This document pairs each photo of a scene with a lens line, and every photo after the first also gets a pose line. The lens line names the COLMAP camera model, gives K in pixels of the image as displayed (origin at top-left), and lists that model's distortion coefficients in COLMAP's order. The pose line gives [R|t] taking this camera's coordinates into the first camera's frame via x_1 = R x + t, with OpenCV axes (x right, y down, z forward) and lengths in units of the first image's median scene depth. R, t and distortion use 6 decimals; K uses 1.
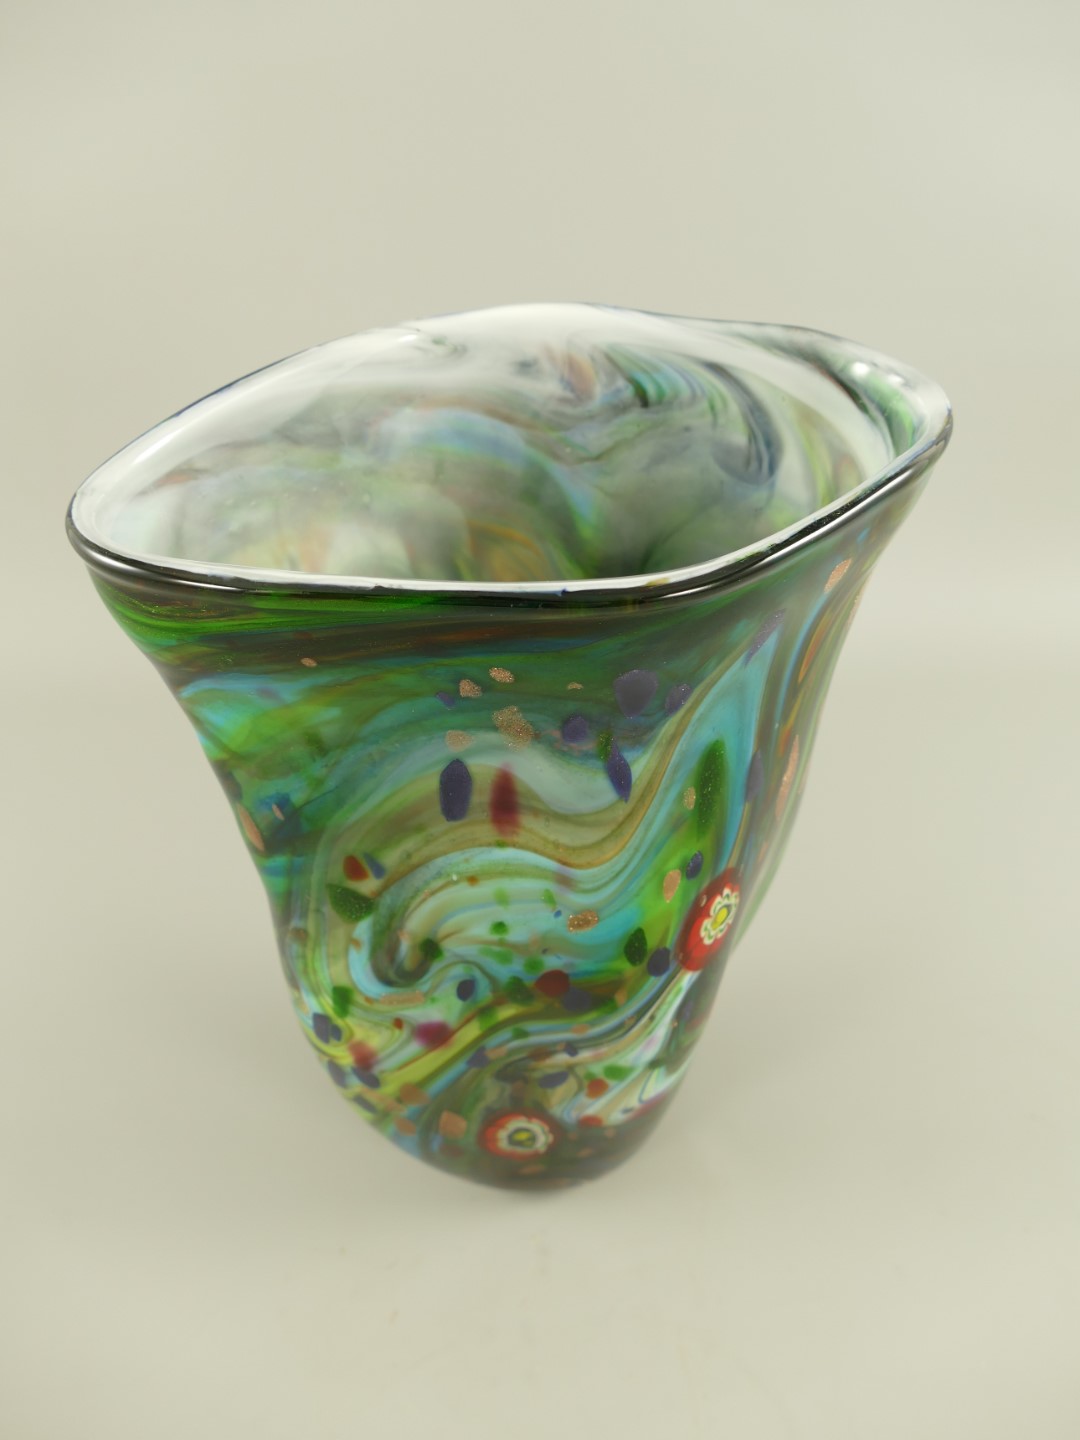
lens RADIAL K [[1116.9, 0, 551.5], [0, 1116.9, 723.8], [0, 0, 1]] dist [0.004864, -0.002850]
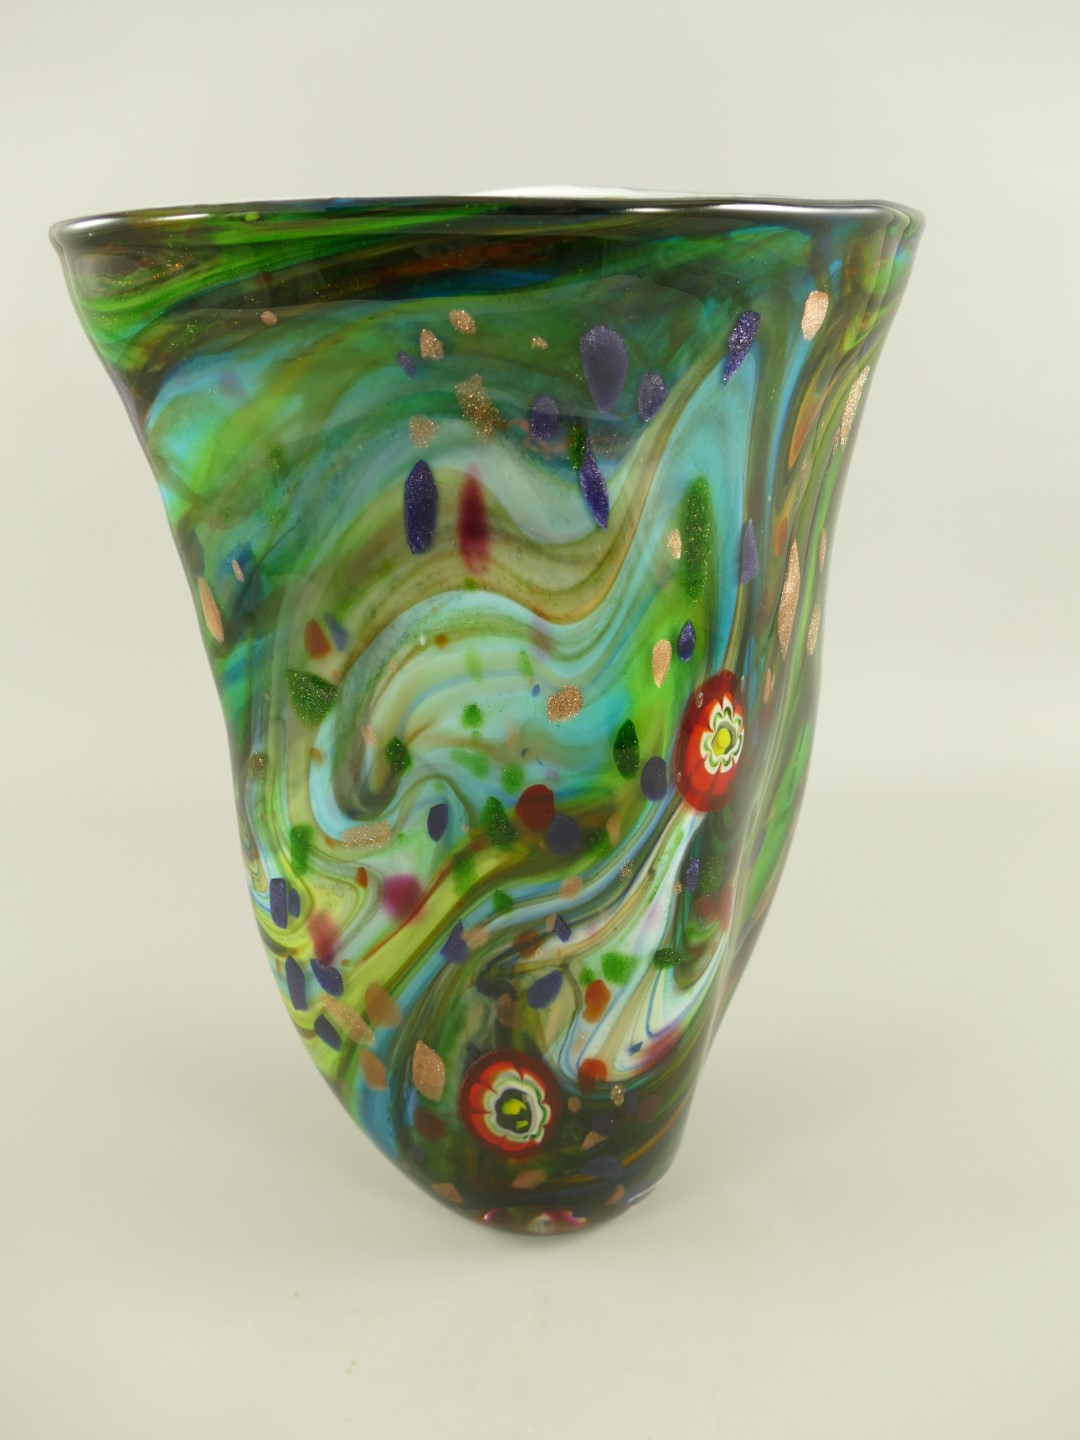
lens RADIAL K [[1116.9, 0, 572.3], [0, 1116.9, 718.8], [0, 0, 1]] dist [0.004864, -0.002850]
pose [[0.999362, -0.008627, -0.034661, 0.066675], [-0.002644, 0.949861, -0.312662, 0.477314], [0.035620, 0.312554, 0.949232, 0.147674]]
